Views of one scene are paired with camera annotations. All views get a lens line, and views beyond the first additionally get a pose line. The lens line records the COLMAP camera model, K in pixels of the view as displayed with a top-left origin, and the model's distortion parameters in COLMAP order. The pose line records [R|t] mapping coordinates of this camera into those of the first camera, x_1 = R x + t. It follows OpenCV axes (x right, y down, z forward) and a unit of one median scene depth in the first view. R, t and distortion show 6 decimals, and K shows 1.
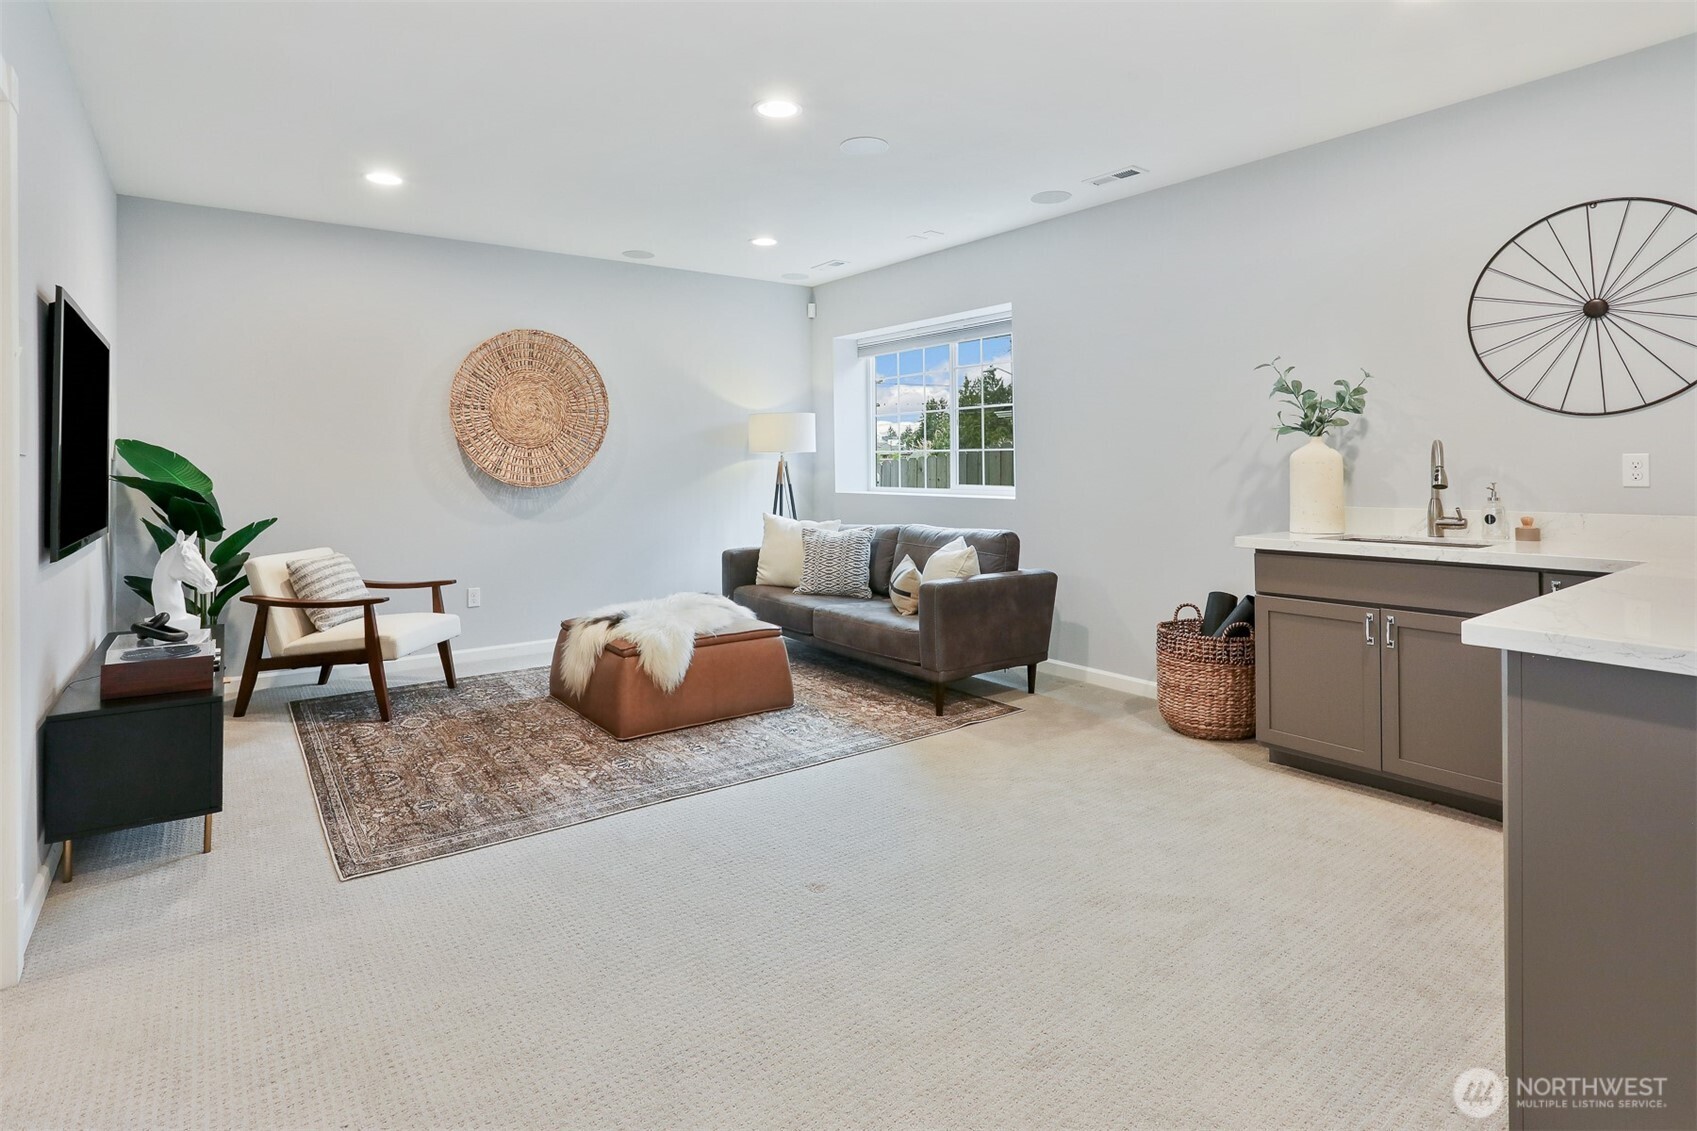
lens RADIAL K [[834.4, 0, 841.9], [0, 834.4, 529.6], [0, 0, 1]] dist [-0.055709, 0.024335]
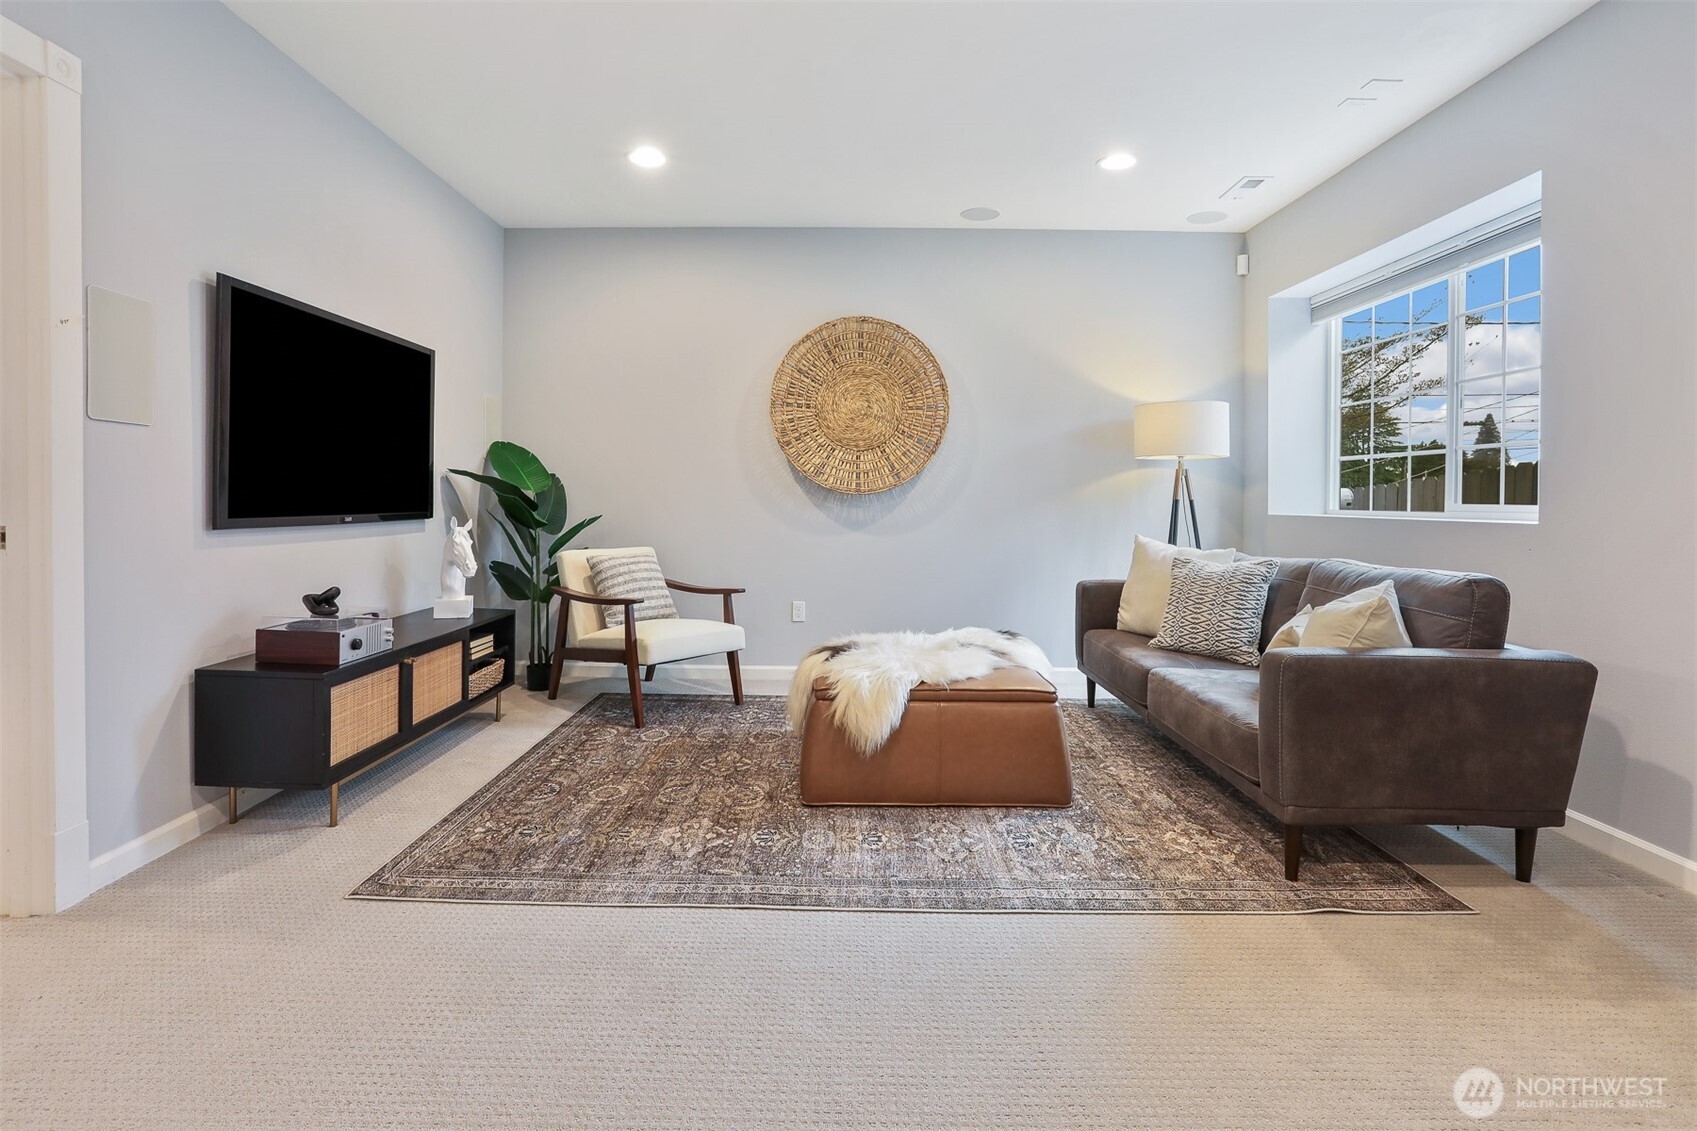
lens RADIAL K [[834.4, 0, 838.4], [0, 834.4, 553.3], [0, 0, 1]] dist [-0.055709, 0.024335]
pose [[0.802115, 0.052275, -0.594877, 0.176211], [-0.059155, 0.998217, 0.007955, 0.007931], [0.594232, 0.028809, 0.803777, 0.314384]]
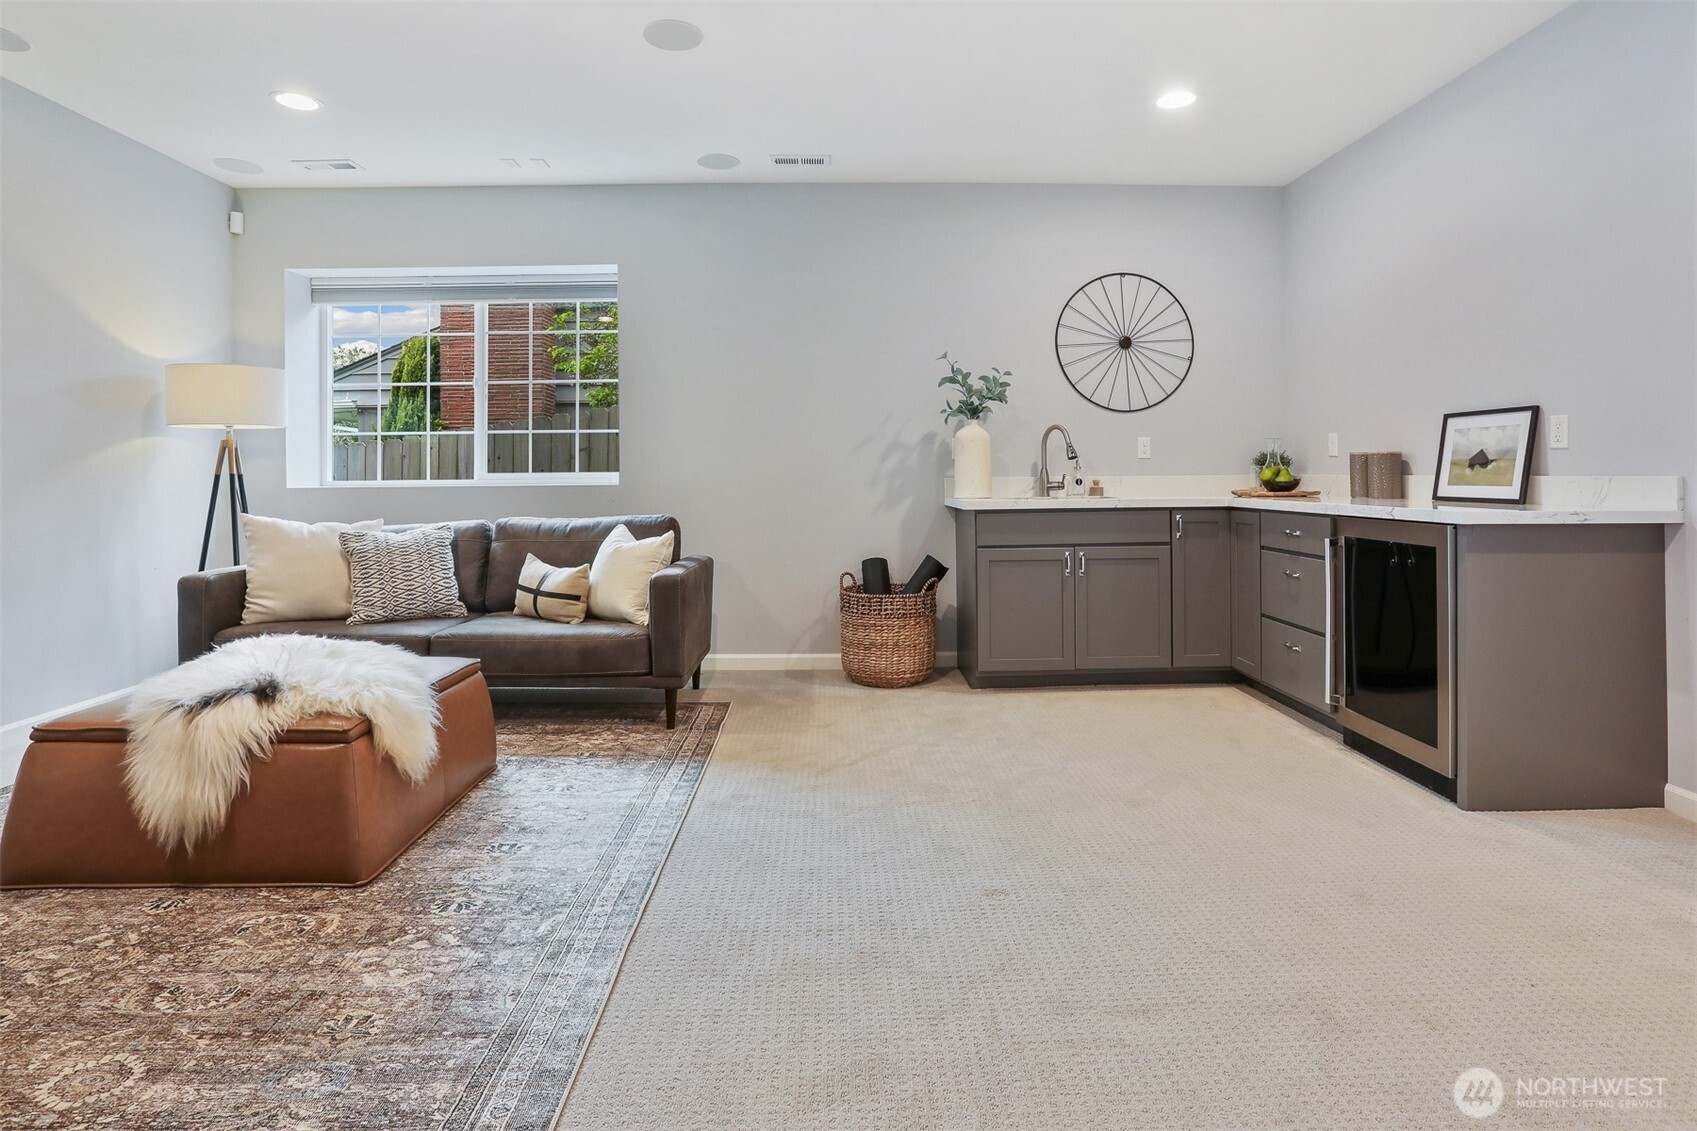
lens RADIAL K [[834.4, 0, 820.5], [0, 834.4, 536.3], [0, 0, 1]] dist [-0.055709, 0.024335]
pose [[0.609760, -0.057276, 0.790514, -0.421903], [0.061846, 0.997783, 0.024588, 0.012122], [-0.790169, 0.033898, 0.611951, 0.315288]]
